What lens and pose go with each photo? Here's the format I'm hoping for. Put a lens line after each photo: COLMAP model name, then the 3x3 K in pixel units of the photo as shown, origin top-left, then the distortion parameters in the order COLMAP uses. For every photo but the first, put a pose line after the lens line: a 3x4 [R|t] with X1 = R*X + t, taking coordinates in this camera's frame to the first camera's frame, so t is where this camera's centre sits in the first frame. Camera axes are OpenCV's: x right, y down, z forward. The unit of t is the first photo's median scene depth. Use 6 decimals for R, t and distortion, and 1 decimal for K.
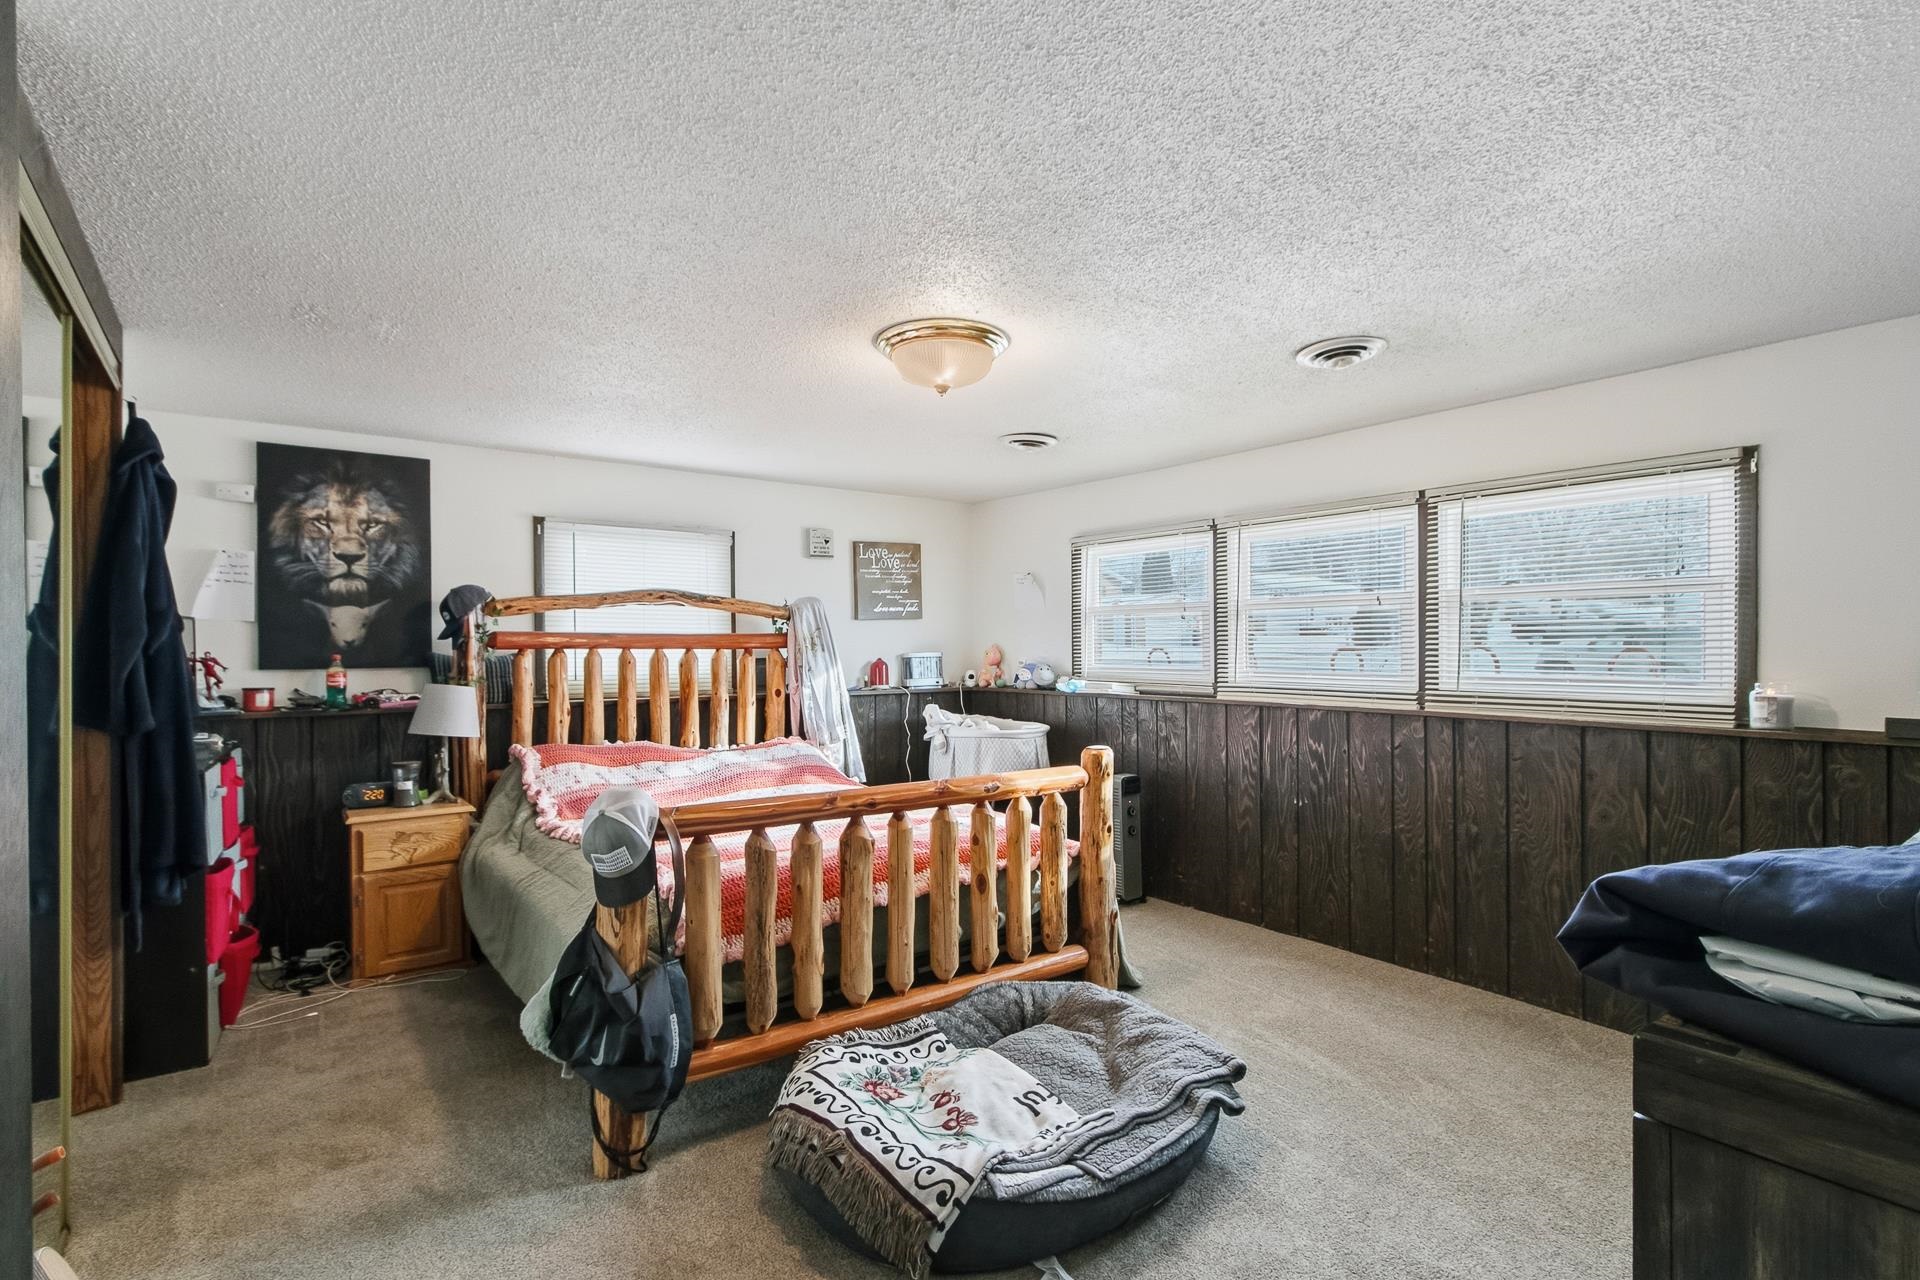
lens RADIAL K [[932.7, 0, 926.9], [0, 932.7, 645.5], [0, 0, 1]] dist [-0.001047, -0.000194]
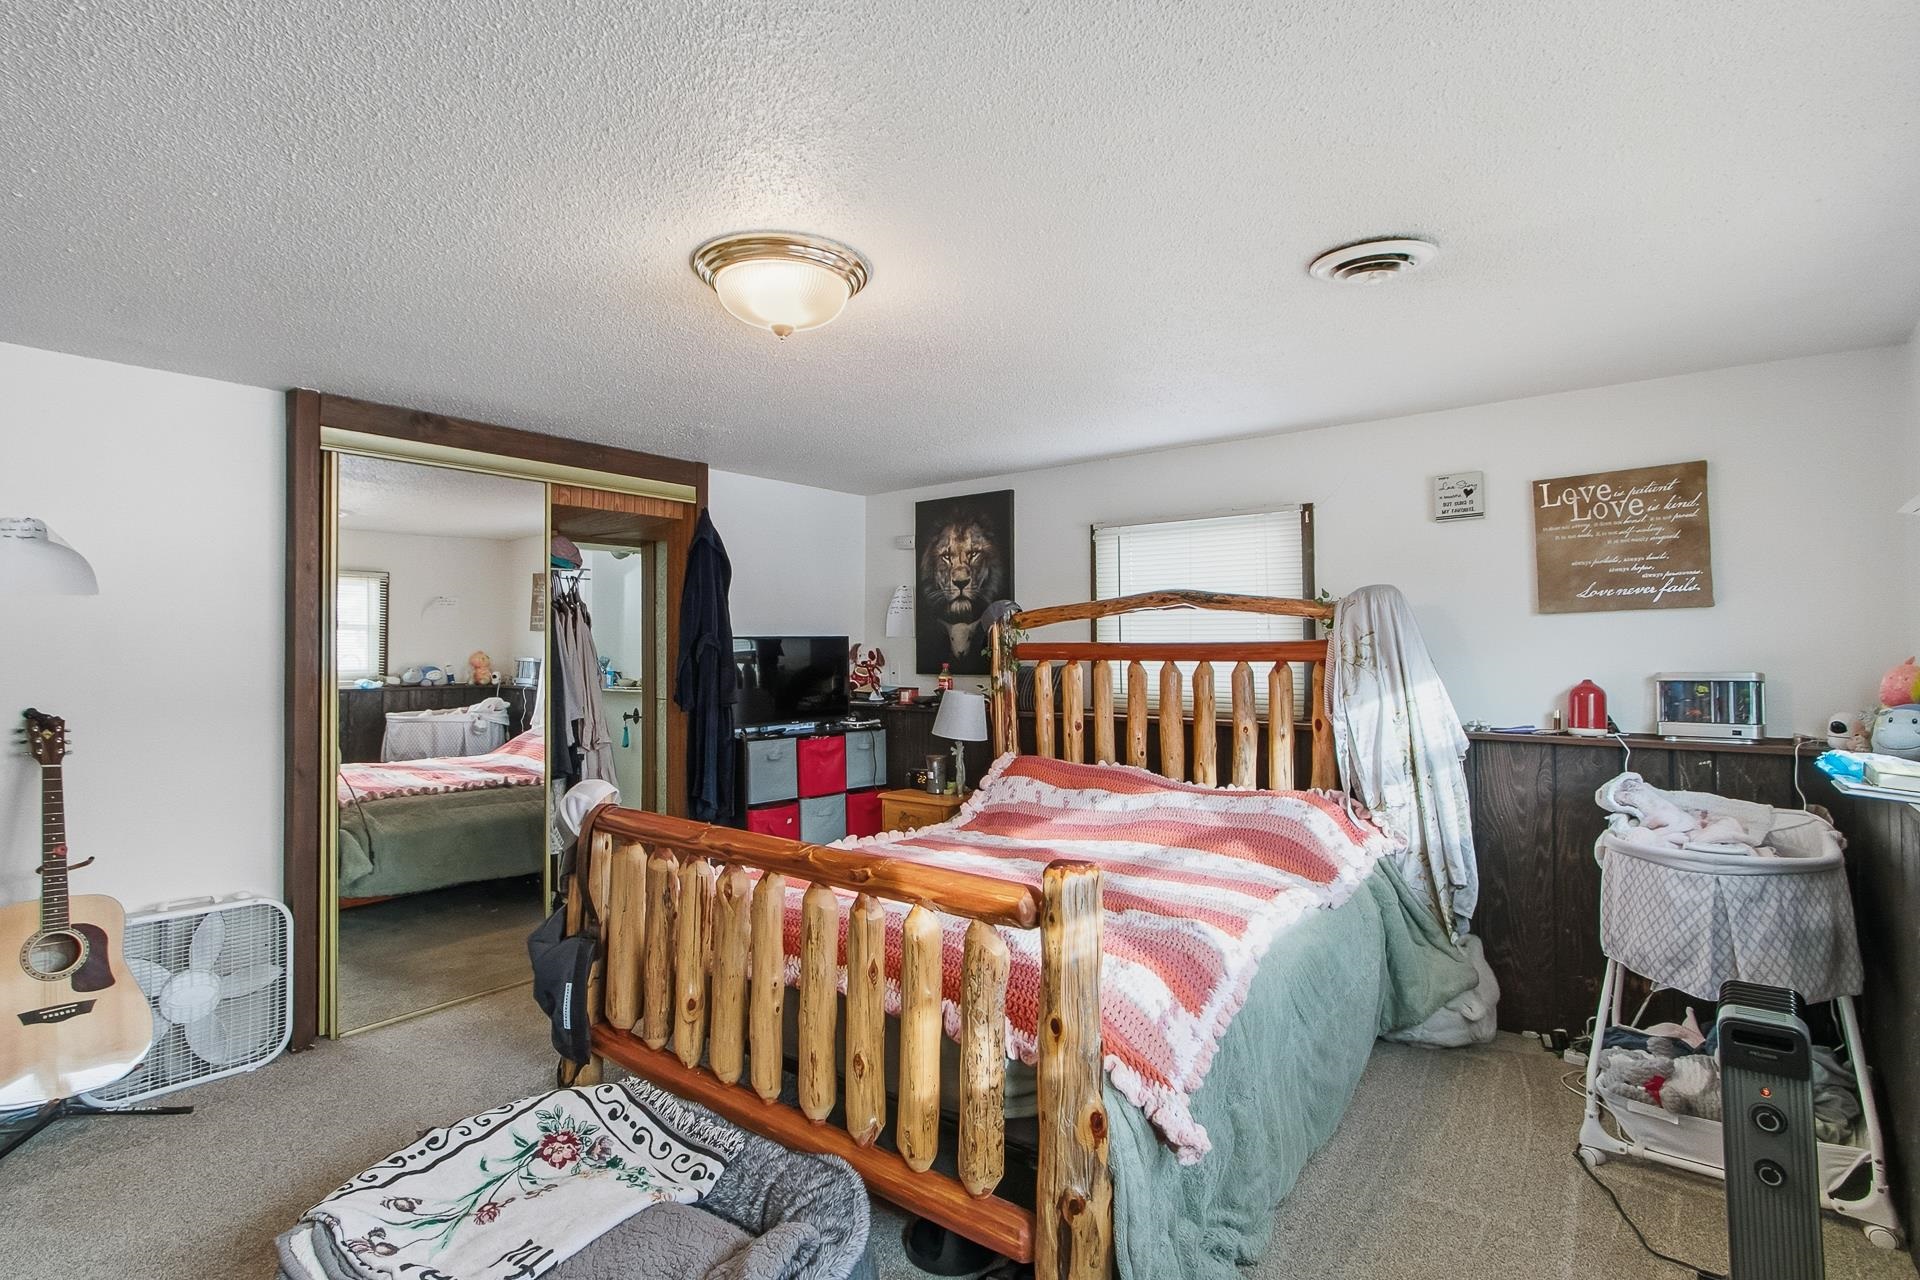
lens RADIAL K [[932.7, 0, 926.9], [0, 932.7, 645.5], [0, 0, 1]] dist [-0.001047, -0.000194]
pose [[0.252882, -0.005131, -0.967484, 0.490329], [0.002452, 0.999986, -0.004663, -0.007085], [0.967494, -0.001194, 0.252891, 0.585243]]
